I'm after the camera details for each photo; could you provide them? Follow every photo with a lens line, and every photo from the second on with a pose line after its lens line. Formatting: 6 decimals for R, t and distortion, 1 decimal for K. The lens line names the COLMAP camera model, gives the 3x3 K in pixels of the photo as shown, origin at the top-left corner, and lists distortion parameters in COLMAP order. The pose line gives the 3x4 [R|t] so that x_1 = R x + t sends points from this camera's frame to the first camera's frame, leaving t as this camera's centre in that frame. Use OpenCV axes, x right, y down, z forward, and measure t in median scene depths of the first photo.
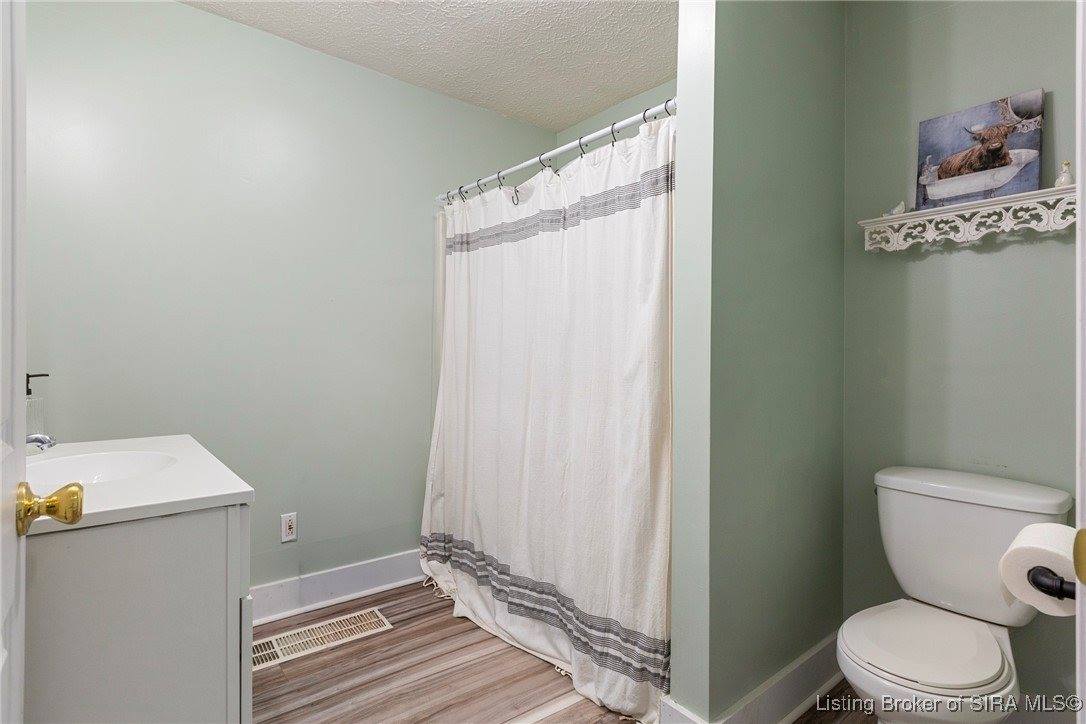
lens RADIAL K [[555.6, 0, 540.4], [0, 555.6, 358.4], [0, 0, 1]] dist [0.005090, 0.000021]
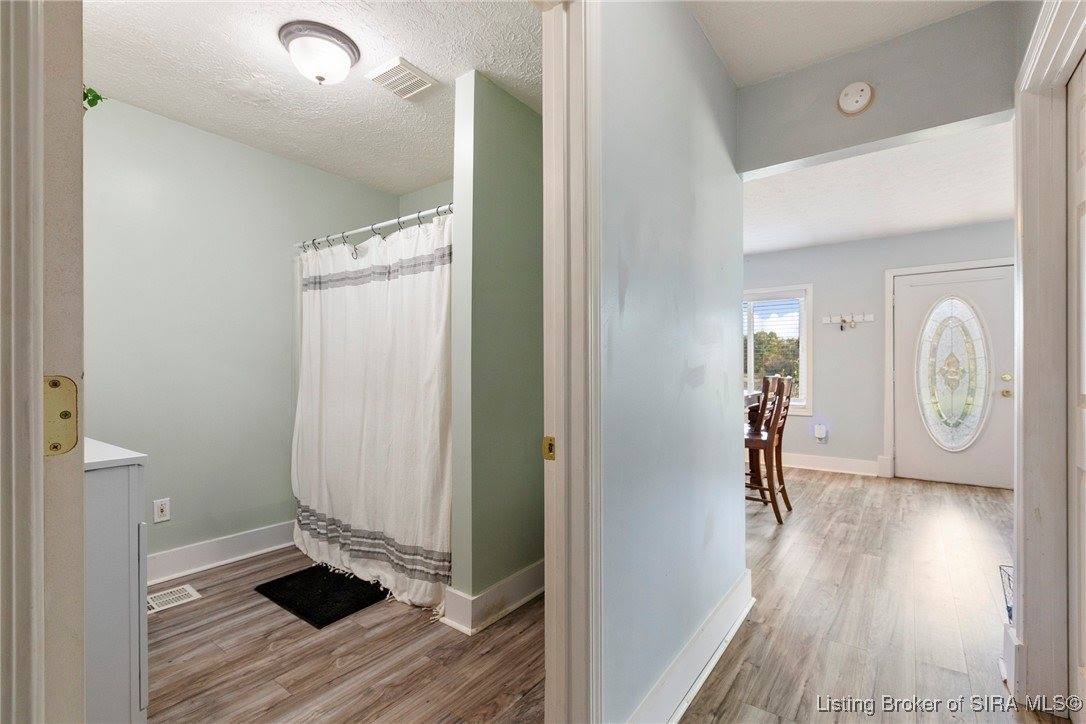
lens RADIAL K [[488.5, 0, 550.5], [0, 488.5, 364.4], [0, 0, 1]] dist [-0.001871, 0.001492]
pose [[0.964559, -0.010205, 0.263669, 0.110110], [0.013049, 0.999874, -0.009036, -0.001135], [-0.263543, 0.012156, 0.964571, -0.306237]]
